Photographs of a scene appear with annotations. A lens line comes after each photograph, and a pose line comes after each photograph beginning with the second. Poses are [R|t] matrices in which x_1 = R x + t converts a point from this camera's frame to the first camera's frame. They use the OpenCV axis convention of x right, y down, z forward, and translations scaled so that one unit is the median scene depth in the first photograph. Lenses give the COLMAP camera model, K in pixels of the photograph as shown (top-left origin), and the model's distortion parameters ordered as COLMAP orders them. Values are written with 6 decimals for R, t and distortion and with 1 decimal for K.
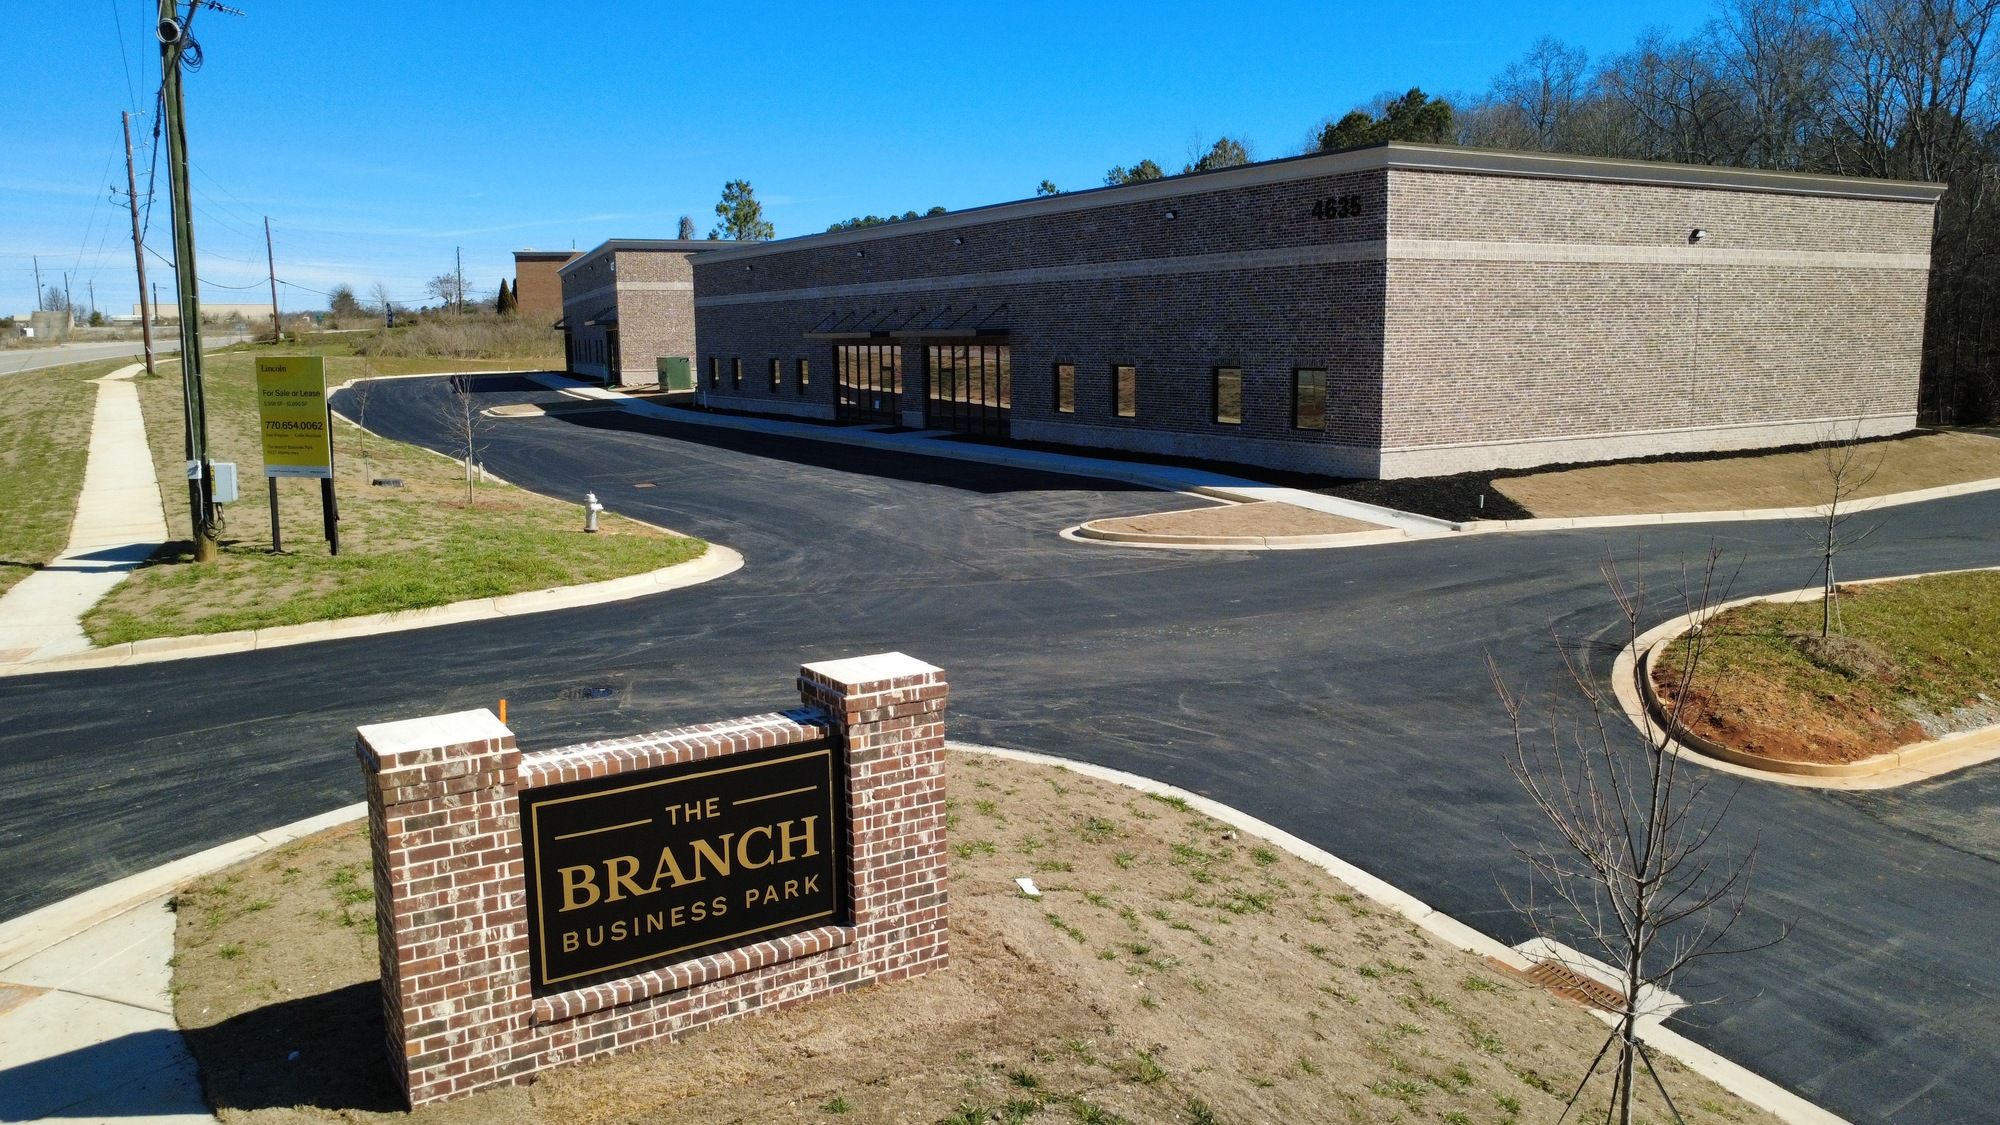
lens RADIAL K [[1453.7, 0, 998.4], [0, 1453.7, 561.9], [0, 0, 1]] dist [-0.003303, 0.003844]
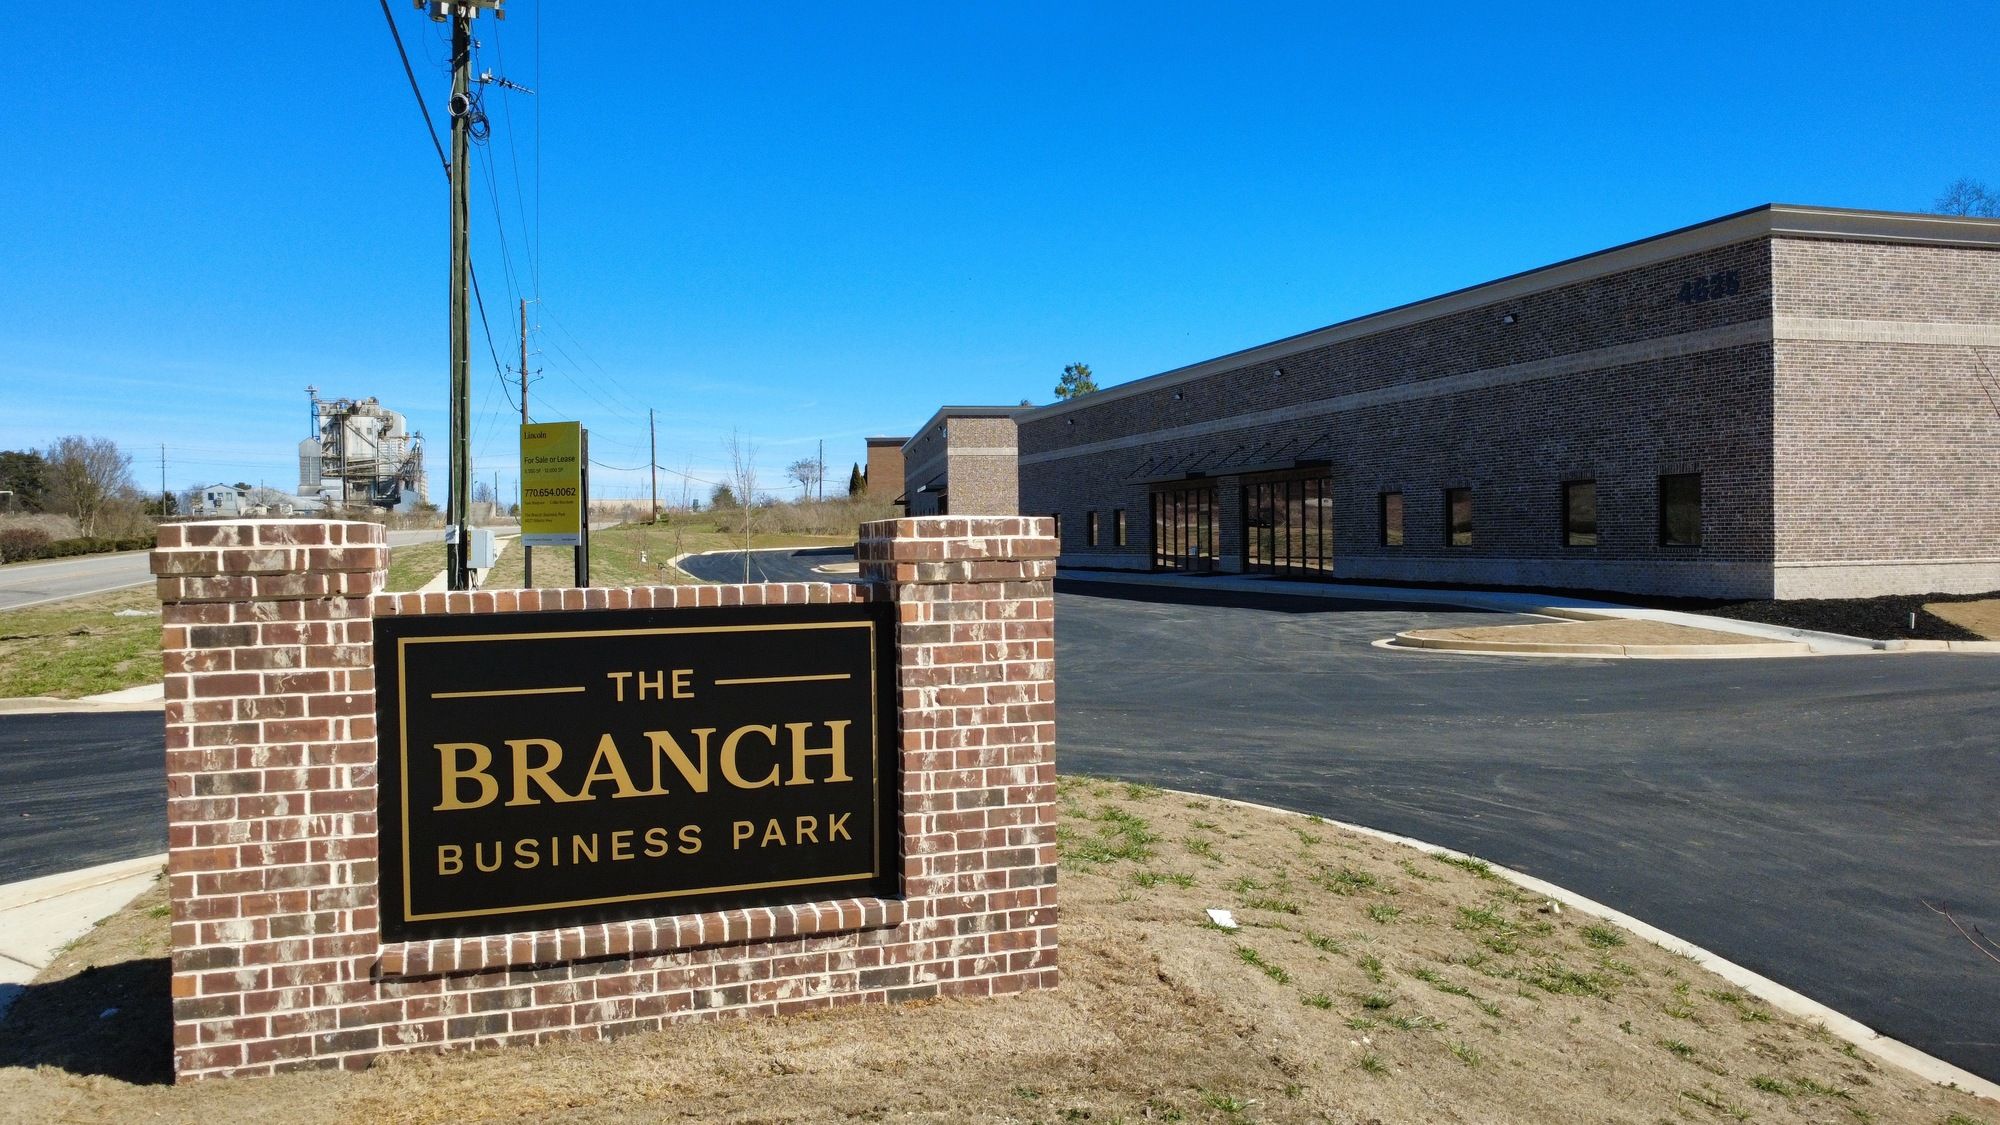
lens RADIAL K [[1453.7, 0, 998.2], [0, 1453.7, 560.8], [0, 0, 1]] dist [-0.003303, 0.003844]
pose [[0.972338, 0.002994, -0.233558, 0.049306], [-0.034780, 0.990627, -0.132094, 0.095975], [0.230973, 0.136563, 0.963329, 0.186149]]
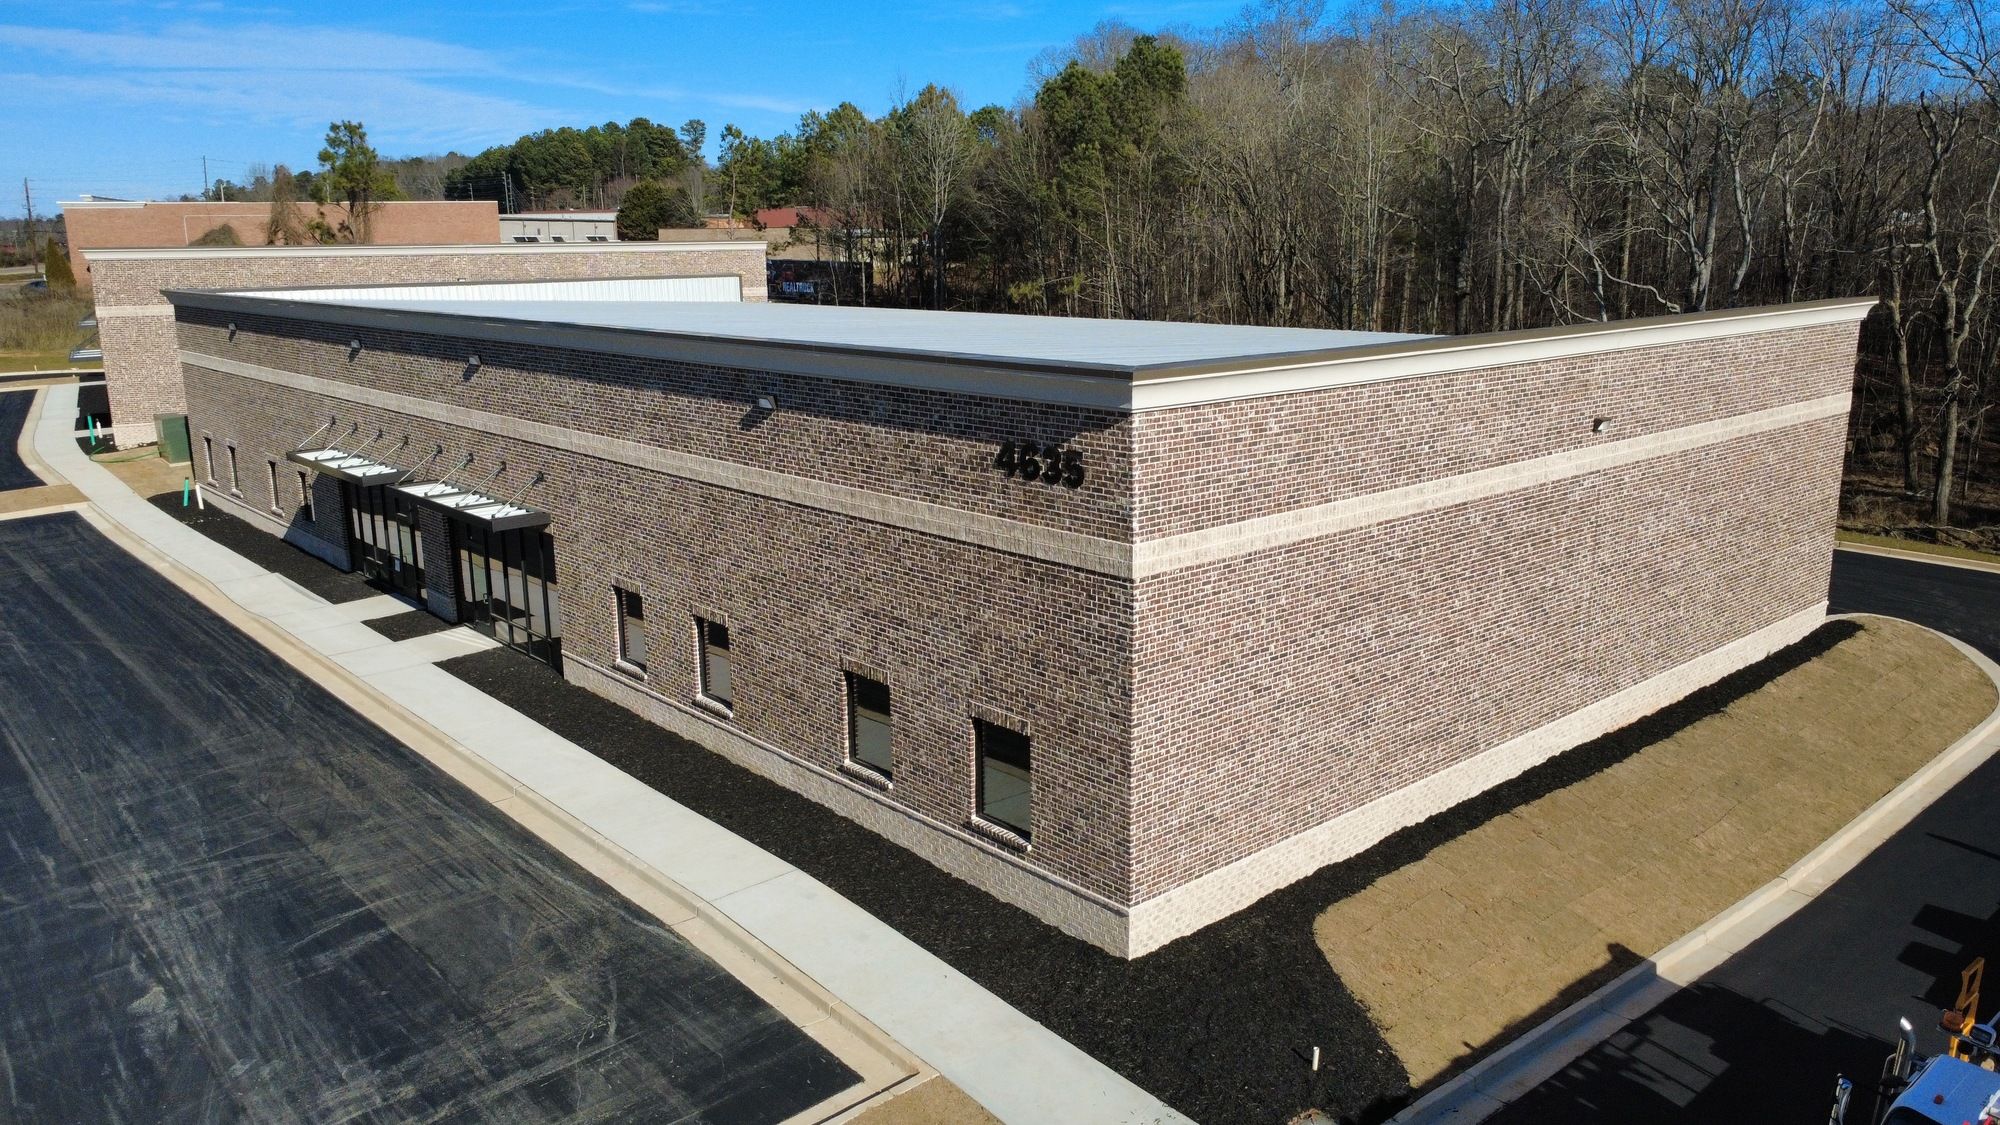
lens RADIAL K [[1453.7, 0, 999.2], [0, 1453.7, 558.1], [0, 0, 1]] dist [-0.003303, 0.003844]
pose [[0.983655, -0.037345, 0.176151, 0.249944], [0.026368, 0.997585, 0.064252, -0.503403], [-0.178125, -0.058557, 0.982264, 0.970539]]
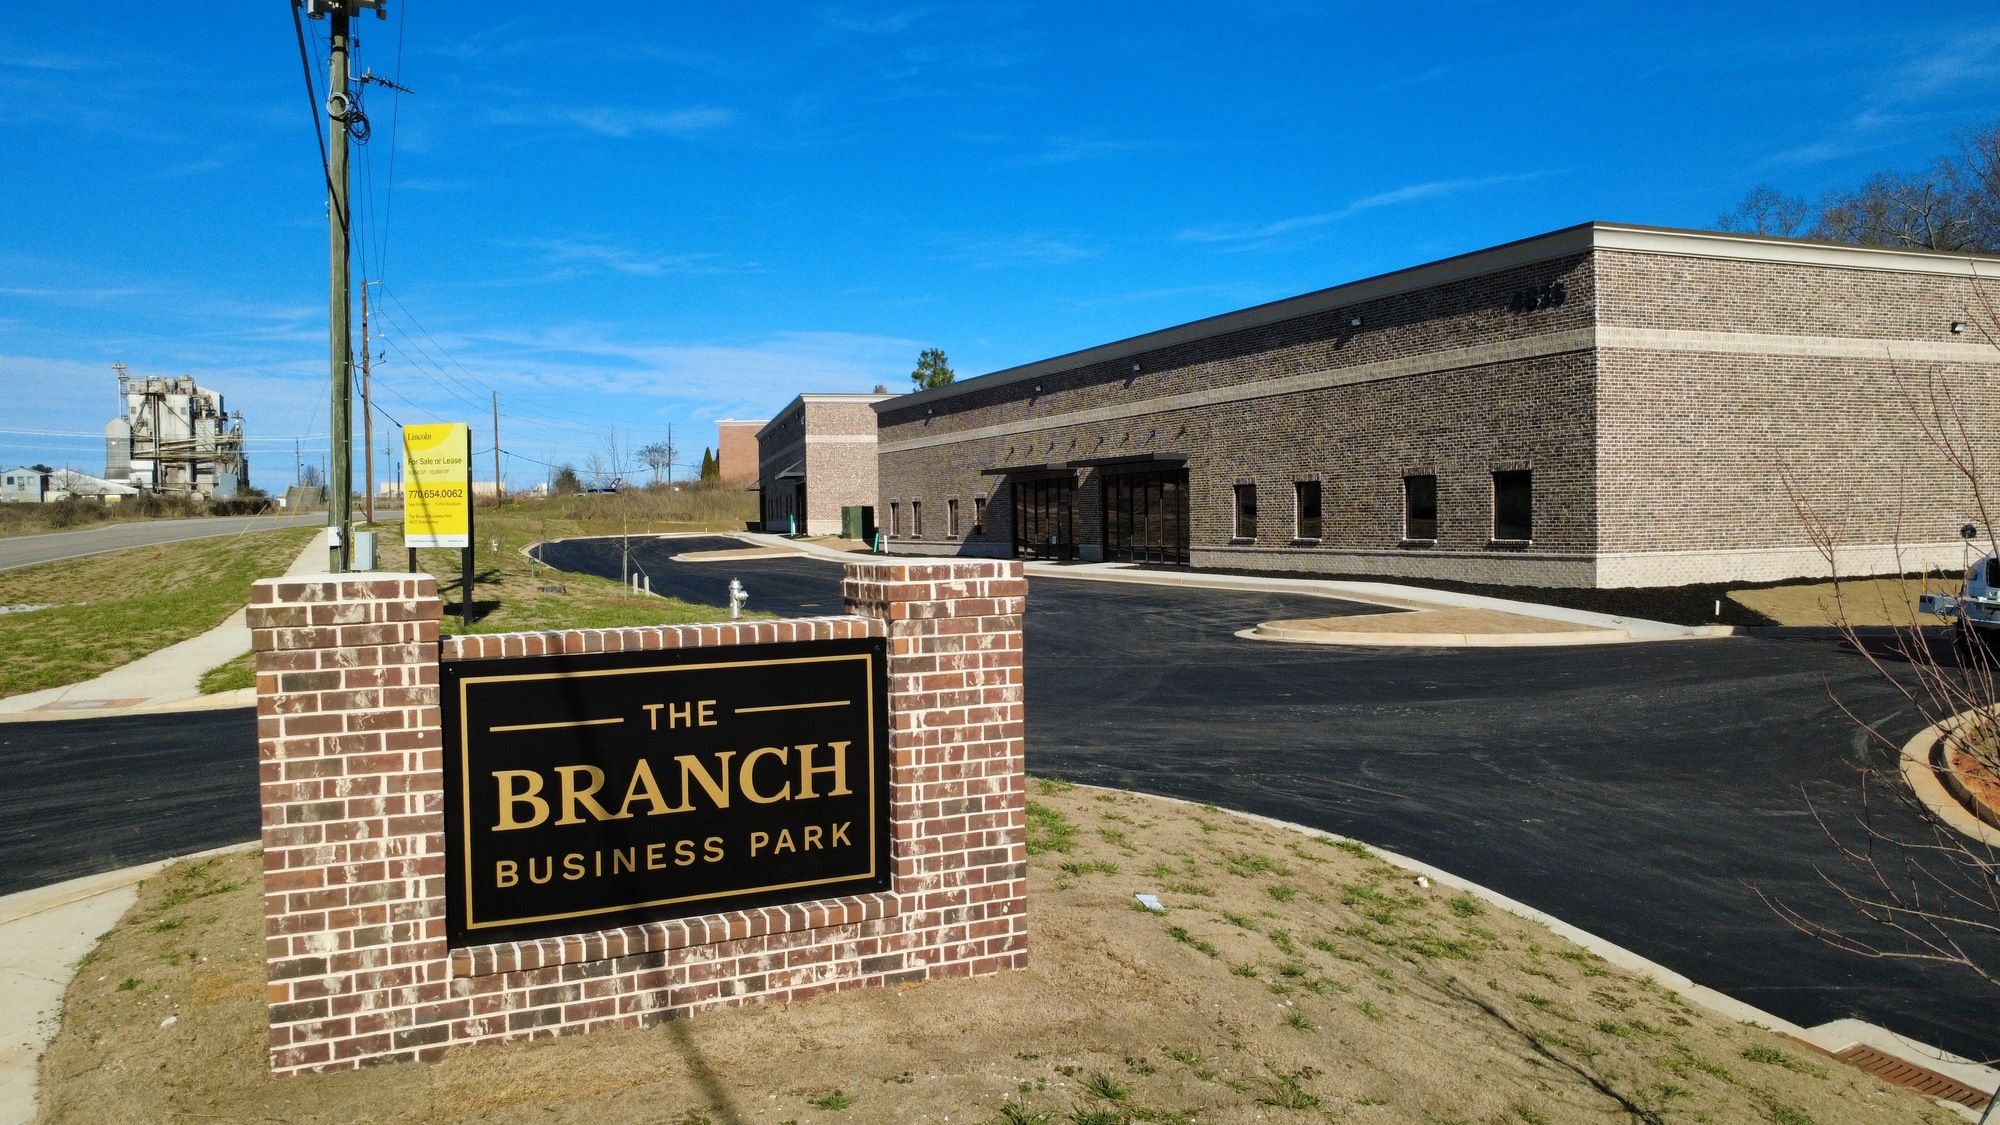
lens RADIAL K [[1453.7, 0, 998.3], [0, 1453.7, 562.3], [0, 0, 1]] dist [-0.003303, 0.003844]
pose [[0.991275, 0.000364, -0.131807, 0.026891], [-0.016545, 0.992430, -0.121689, 0.088430], [0.130765, 0.122808, 0.983778, 0.127432]]
